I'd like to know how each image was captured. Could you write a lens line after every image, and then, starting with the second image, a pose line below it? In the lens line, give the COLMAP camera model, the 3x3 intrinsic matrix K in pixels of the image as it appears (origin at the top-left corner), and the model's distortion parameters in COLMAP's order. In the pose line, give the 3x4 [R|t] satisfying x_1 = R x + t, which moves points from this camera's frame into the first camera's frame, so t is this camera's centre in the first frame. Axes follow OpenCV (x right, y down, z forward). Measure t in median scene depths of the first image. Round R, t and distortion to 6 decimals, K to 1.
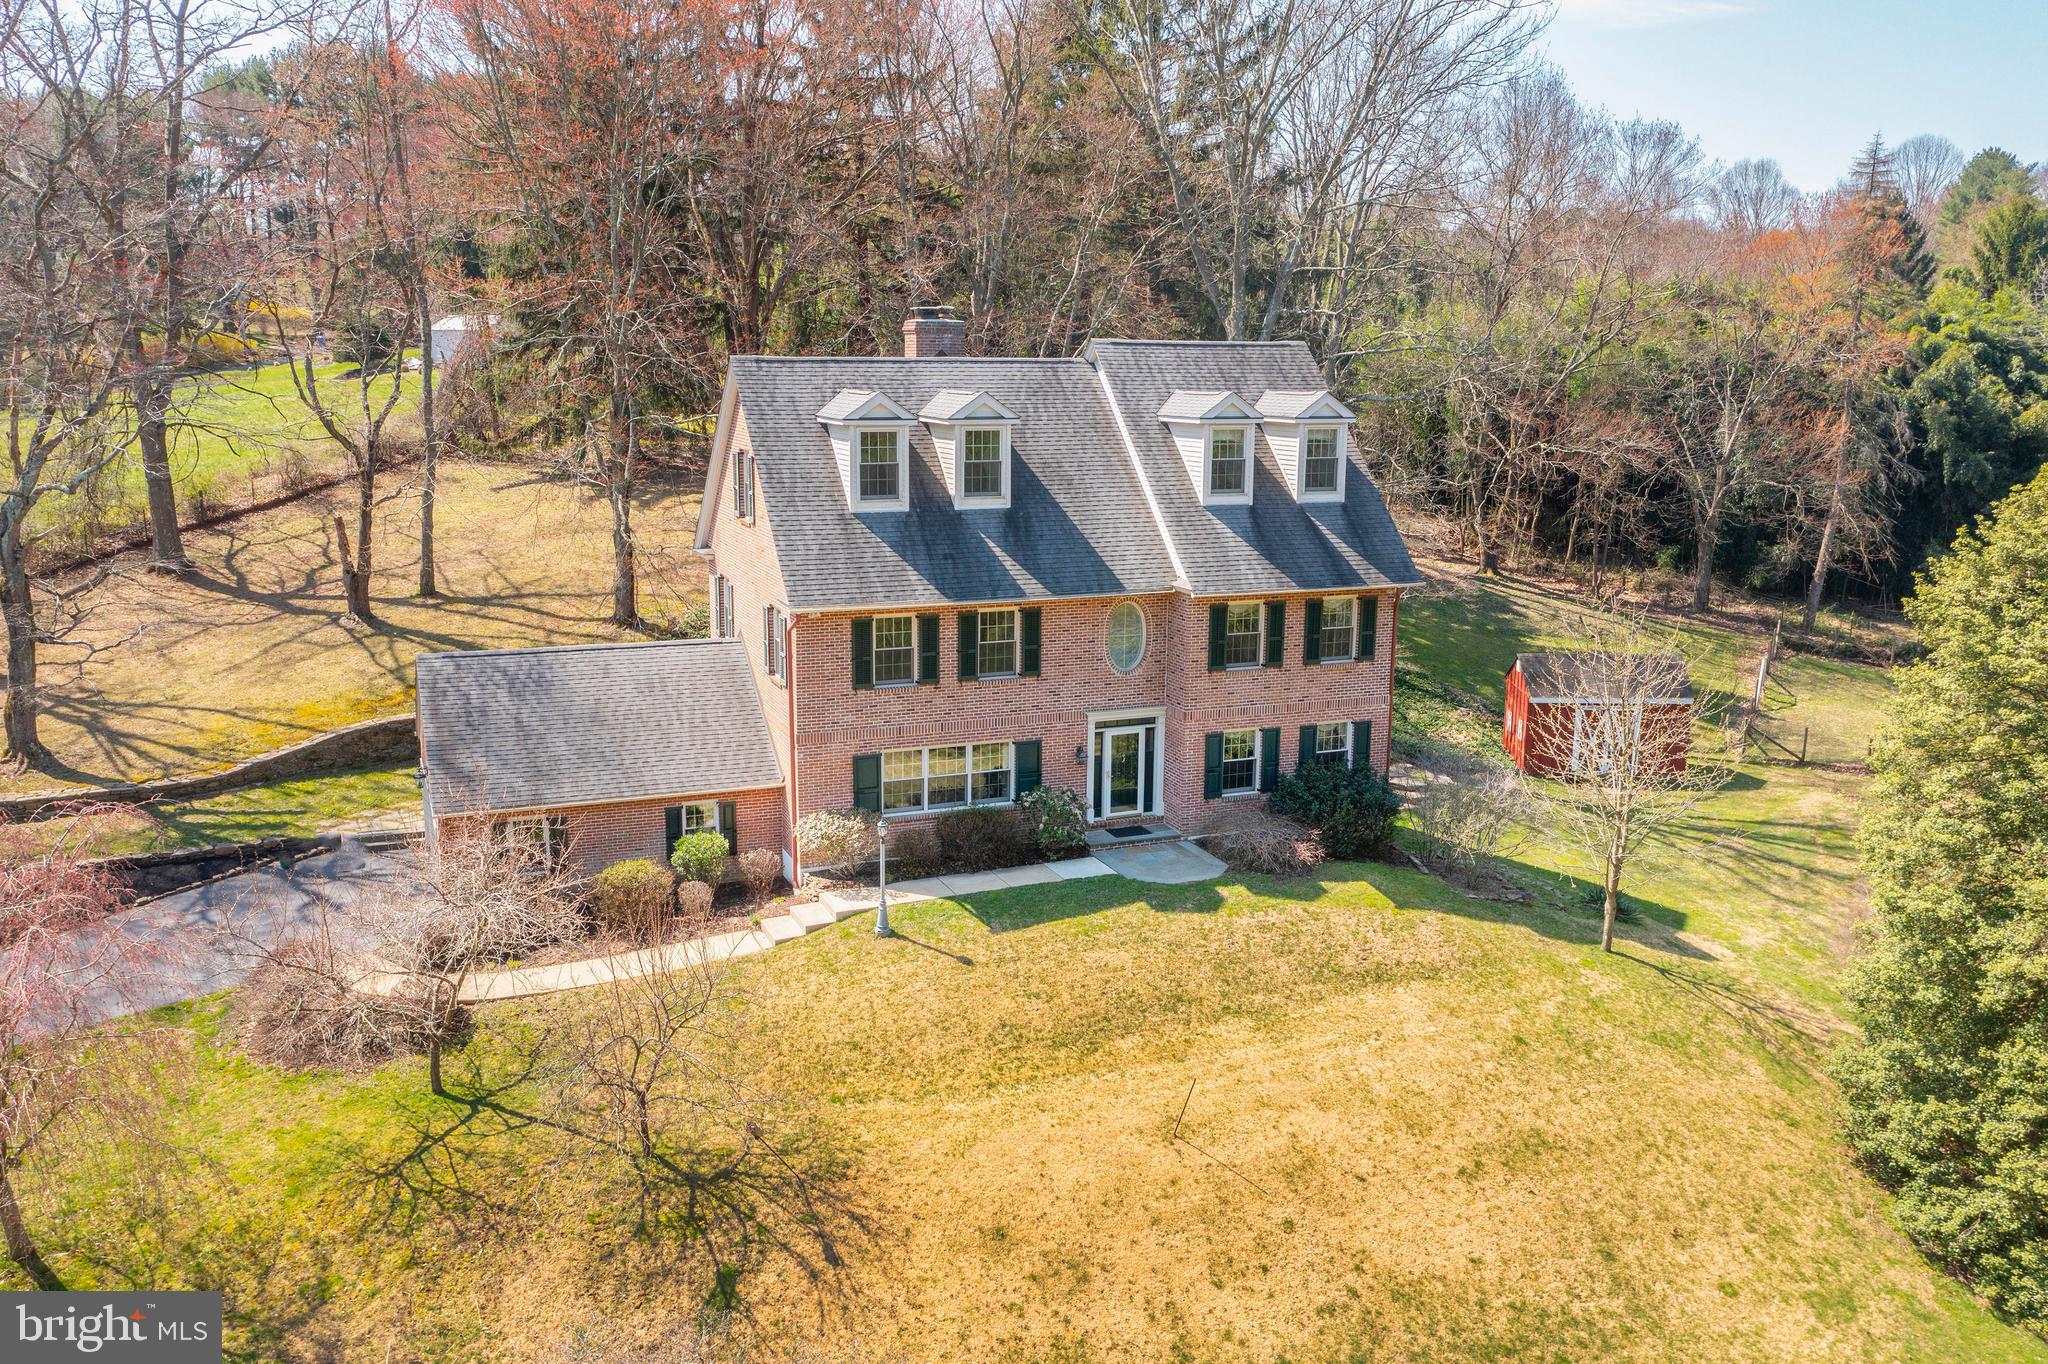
lens RADIAL K [[1628.5, 0, 1026.2], [0, 1628.5, 665.4], [0, 0, 1]] dist [-0.011321, 0.013303]
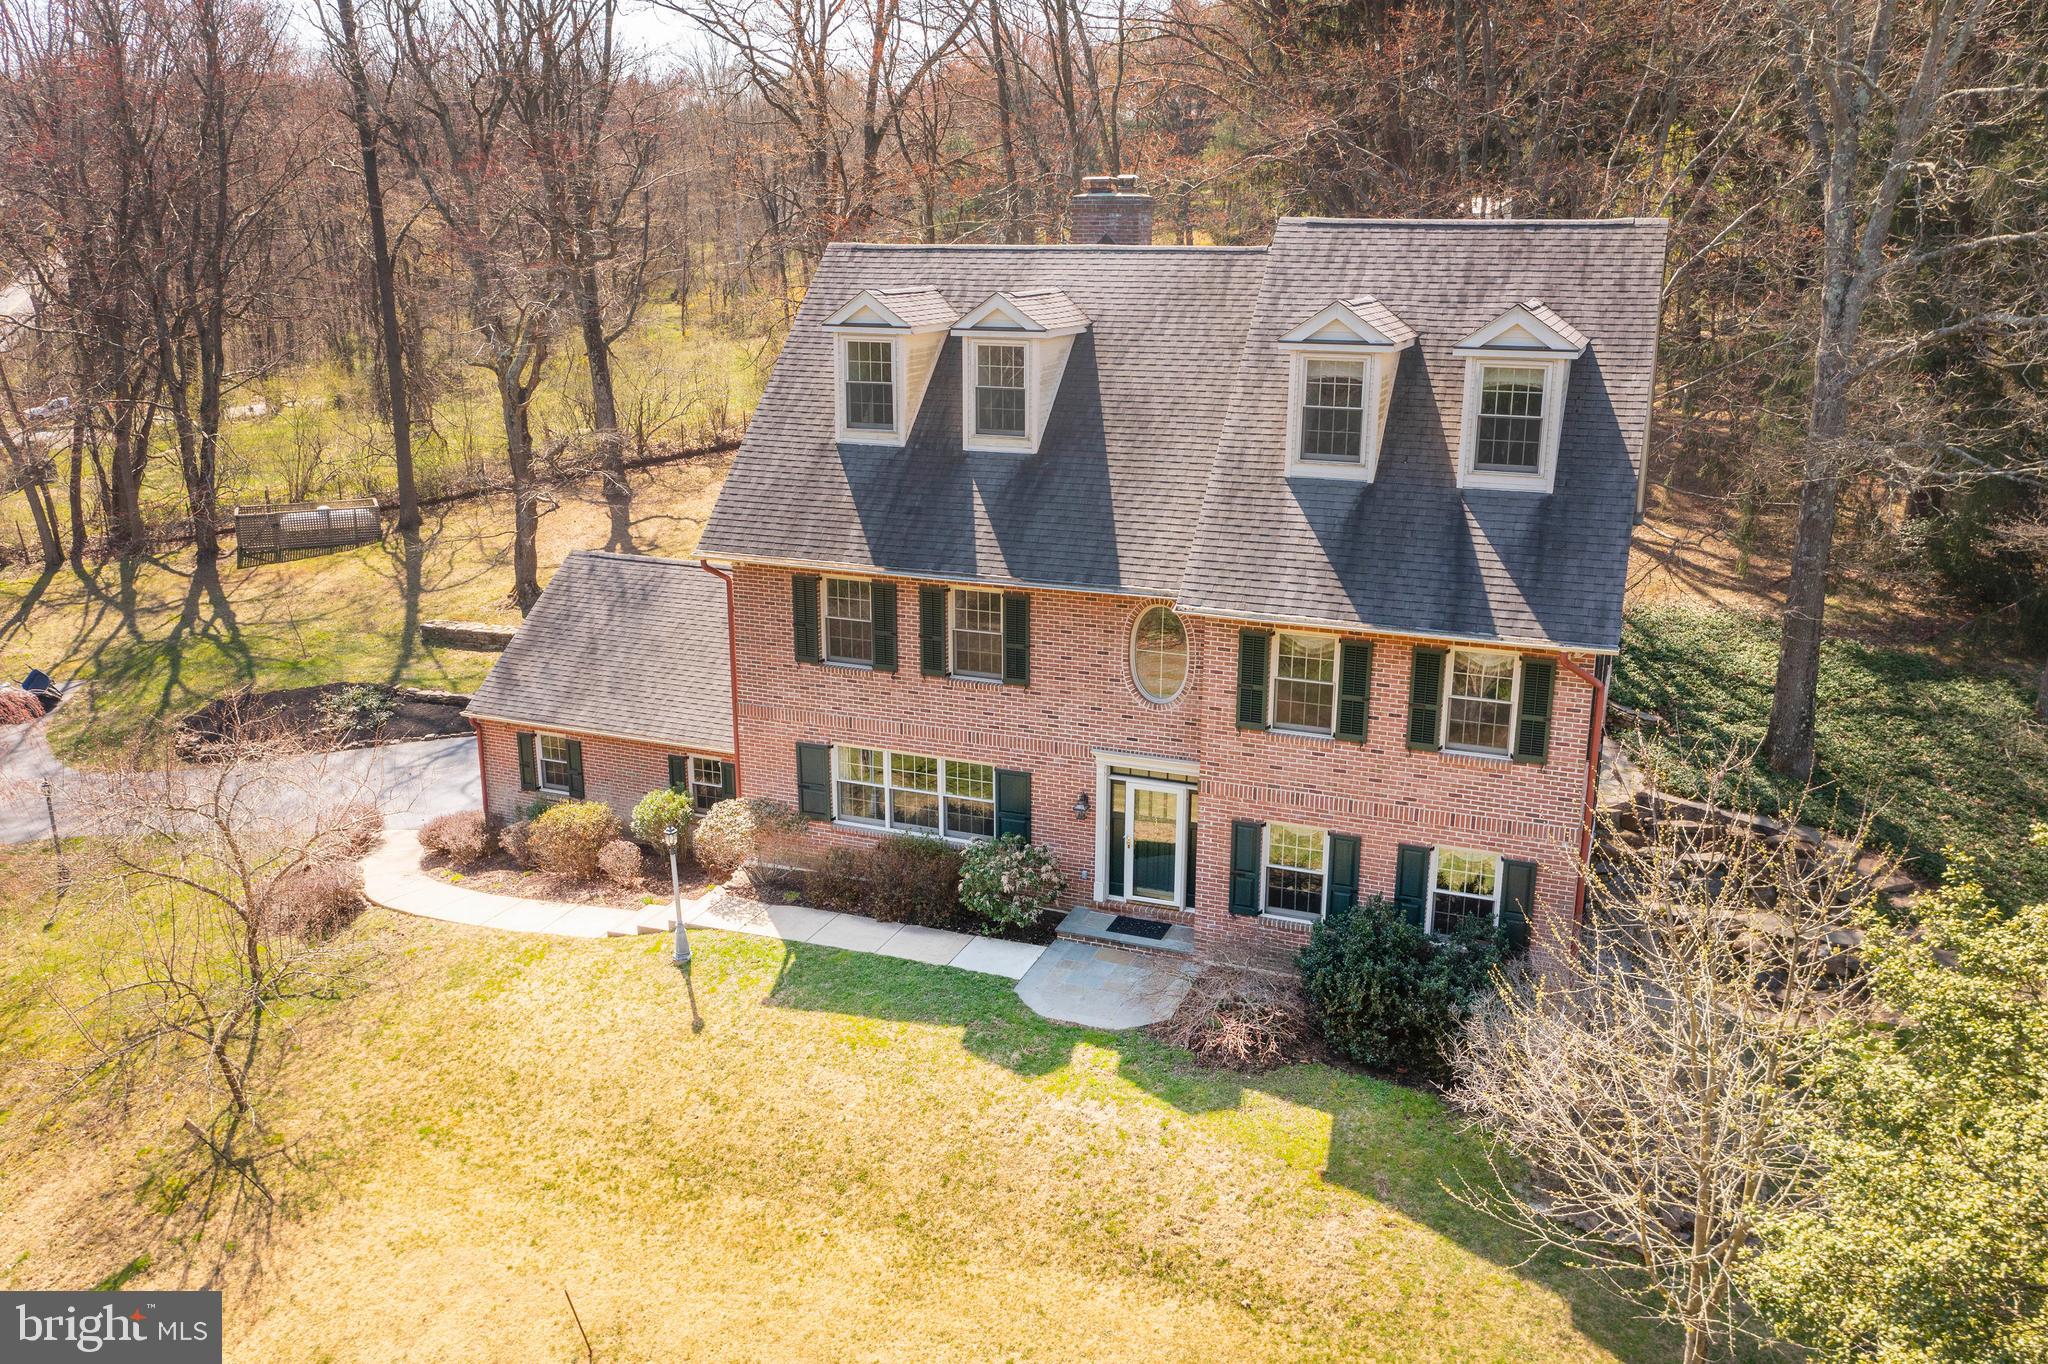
lens RADIAL K [[1628.5, 0, 1021.6], [0, 1628.5, 674.4], [0, 0, 1]] dist [-0.011321, 0.013303]
pose [[0.715780, 0.178008, -0.675257, 0.510821], [-0.131031, 0.984026, 0.120510, -0.089133], [0.685923, 0.002221, 0.727671, 0.476728]]
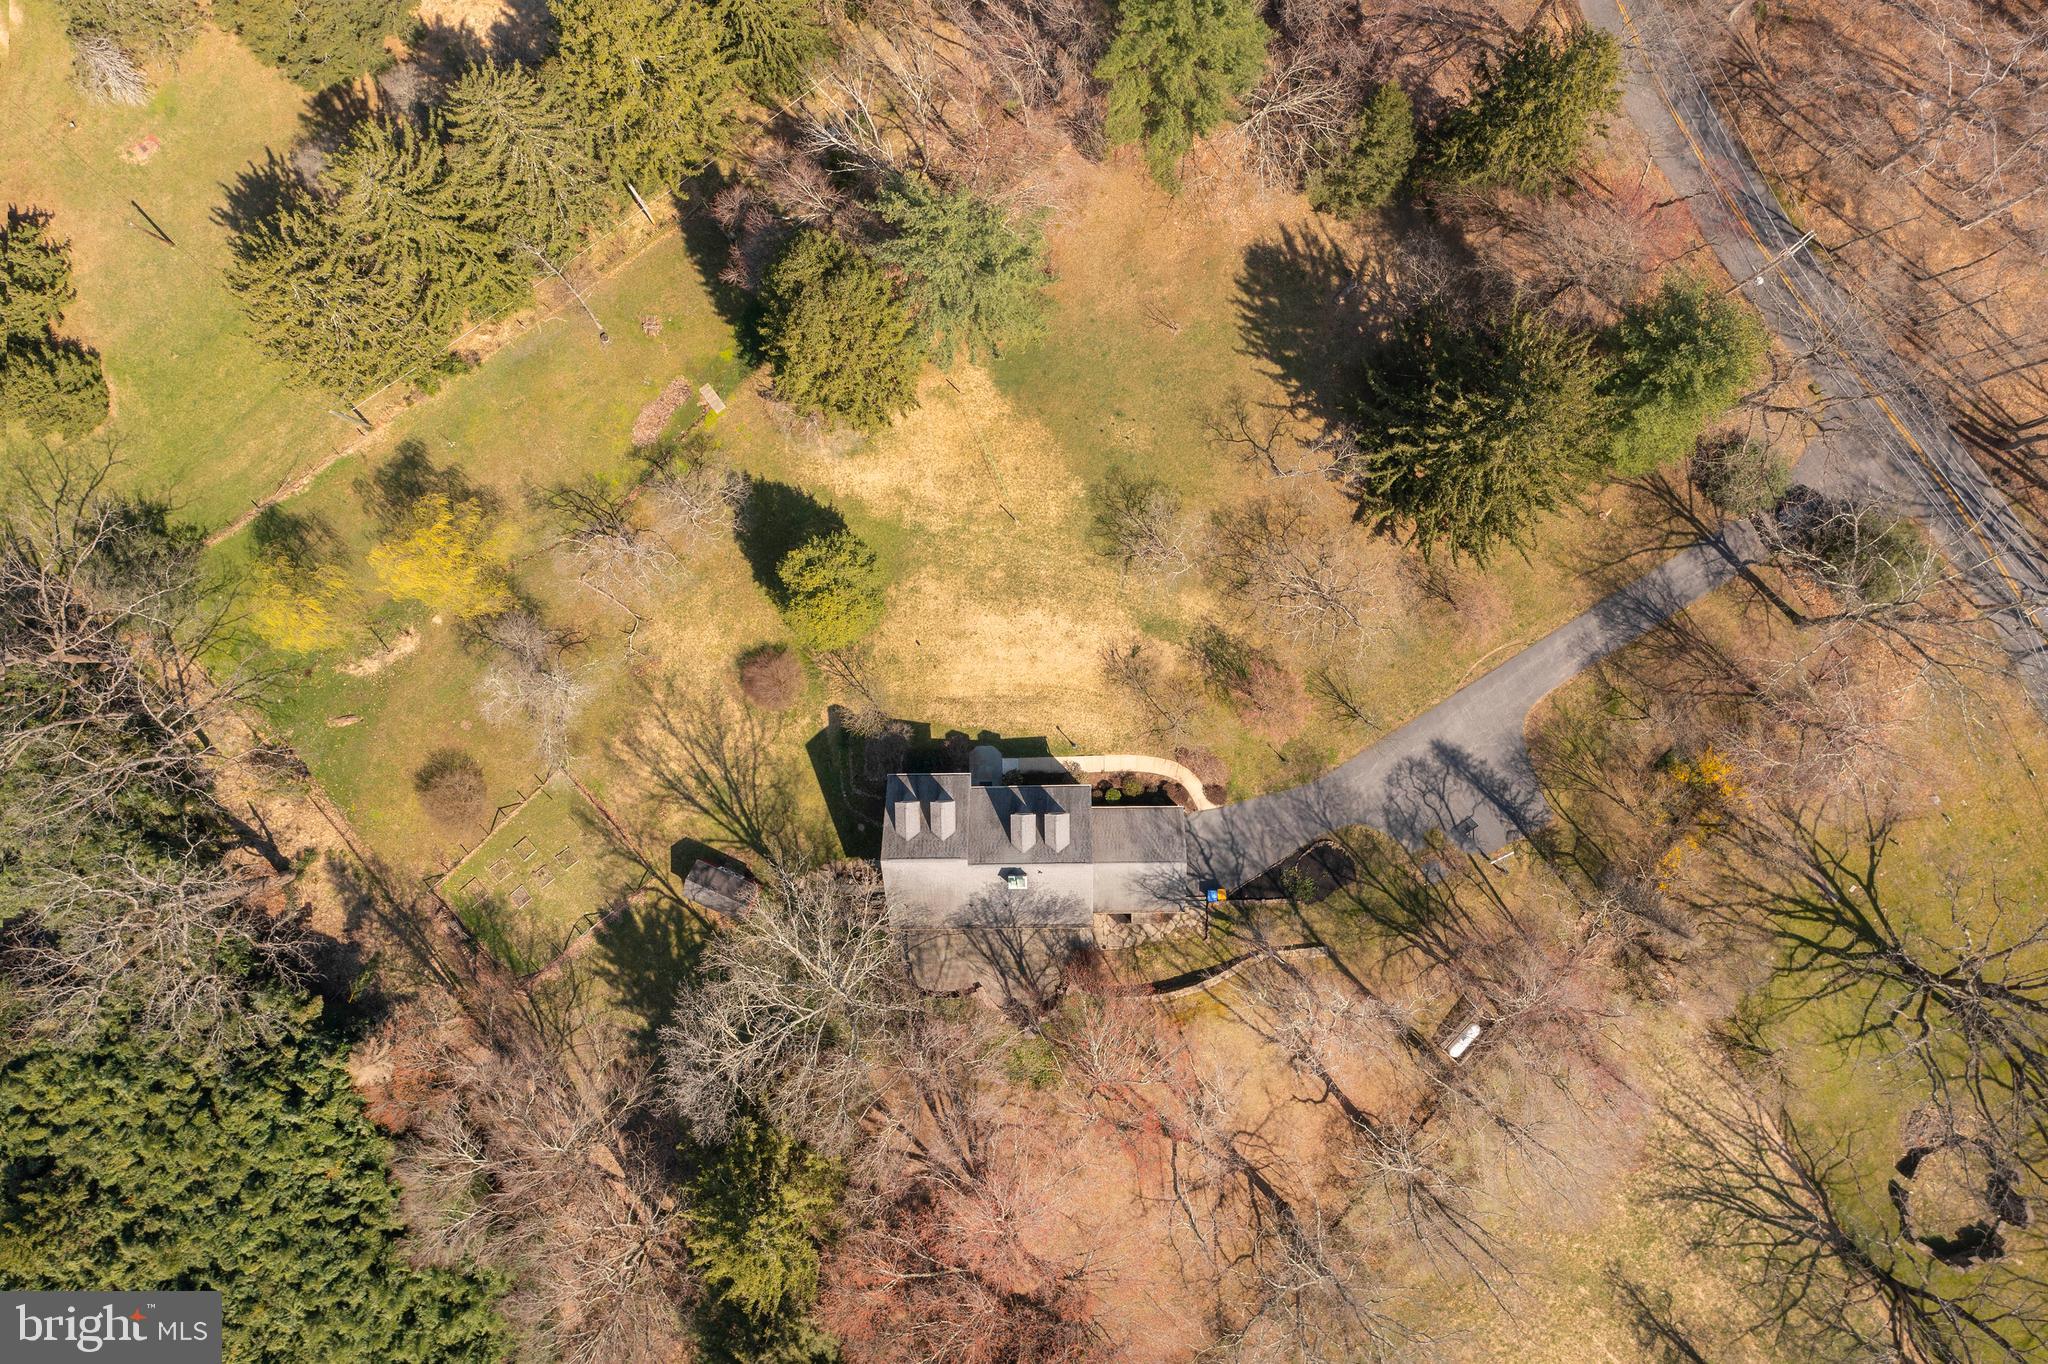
lens RADIAL K [[1628.5, 0, 1066.7], [0, 1628.5, 588.4], [0, 0, 1]] dist [-0.011321, 0.013303]
pose [[-0.929734, -0.368223, -0.002337, 0.071643], [0.068201, -0.178431, 0.981586, -3.245451], [-0.361860, 0.912455, 0.191007, -0.064139]]
